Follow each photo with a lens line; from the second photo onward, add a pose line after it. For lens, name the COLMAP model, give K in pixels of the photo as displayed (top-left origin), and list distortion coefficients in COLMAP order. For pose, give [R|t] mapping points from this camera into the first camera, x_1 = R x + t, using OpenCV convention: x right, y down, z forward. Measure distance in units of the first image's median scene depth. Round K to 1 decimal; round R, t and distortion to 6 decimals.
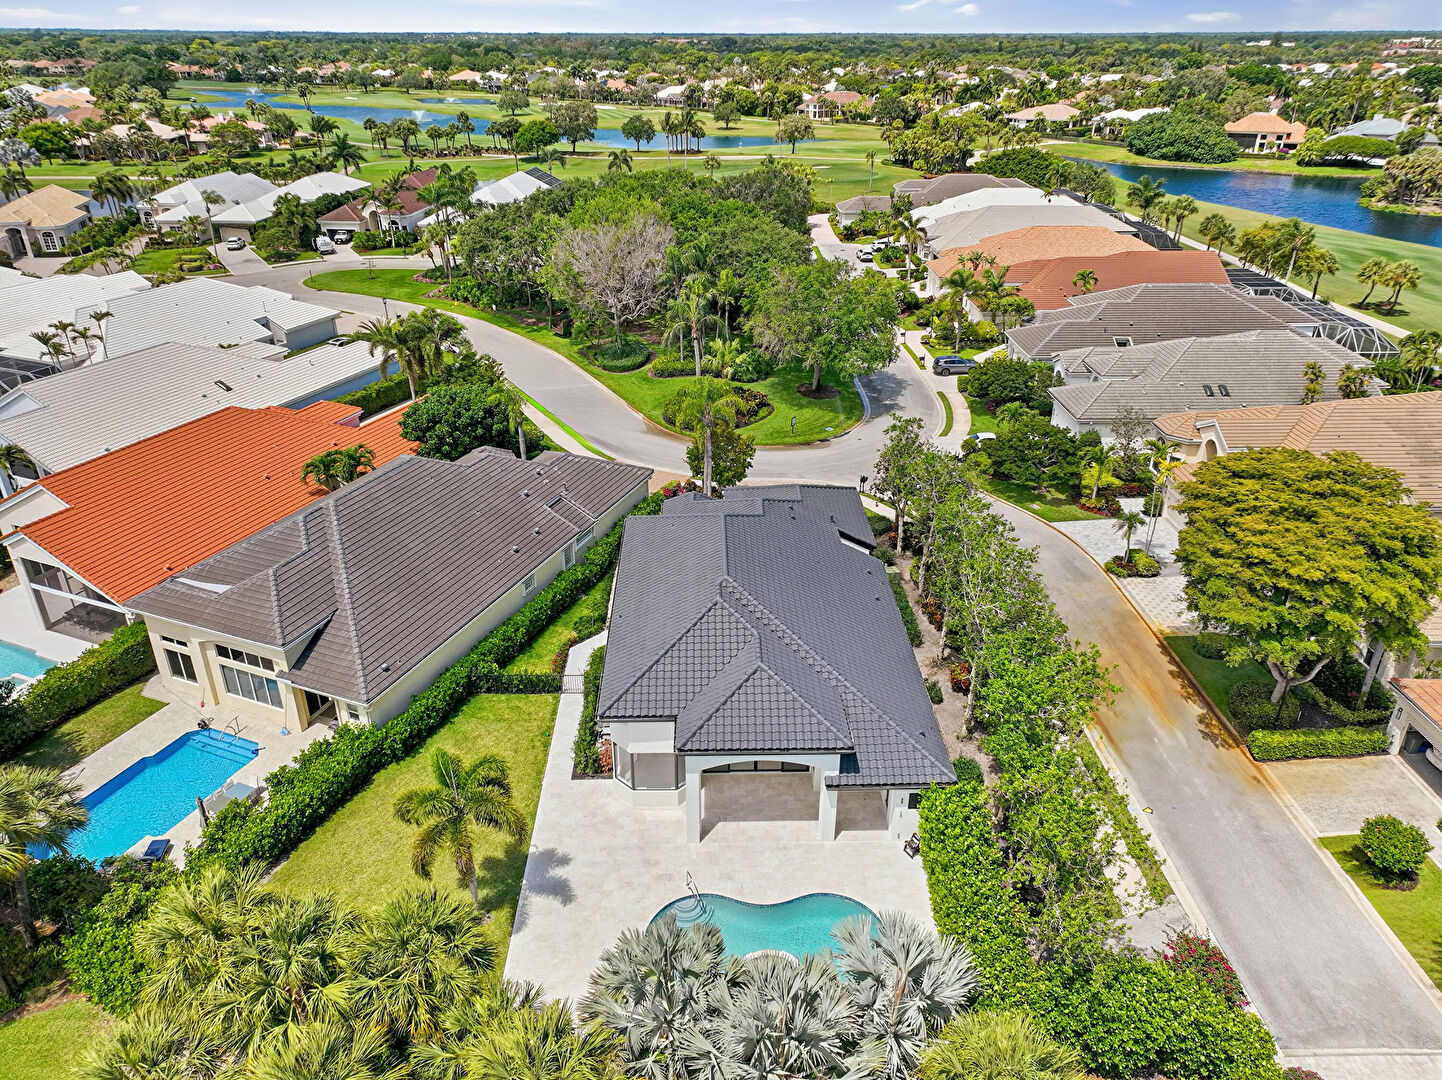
lens RADIAL K [[1014.4, 0, 722.0], [0, 1014.4, 535.6], [0, 0, 1]] dist [-0.008172, 0.023297]
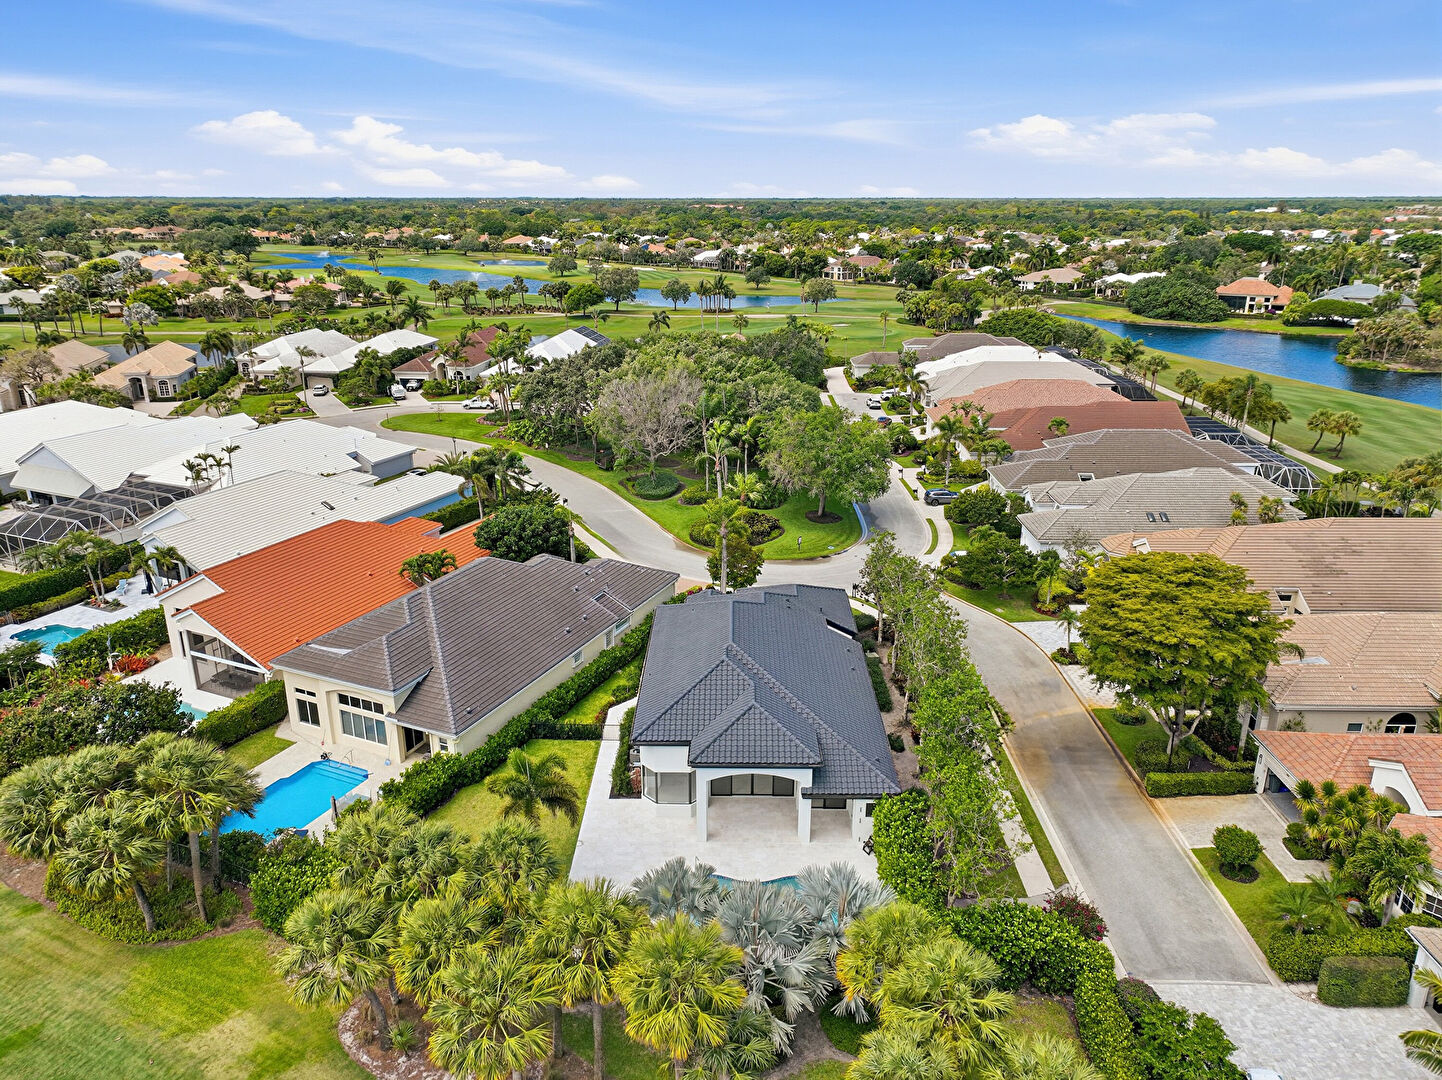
lens RADIAL K [[1014.4, 0, 722.0], [0, 1014.4, 535.6], [0, 0, 1]] dist [-0.008172, 0.023297]
pose [[0.999442, 0.009695, -0.031970, 0.013525], [-0.014013, 0.990368, -0.137751, 0.034810], [0.030326, 0.138122, 0.989951, -0.131465]]
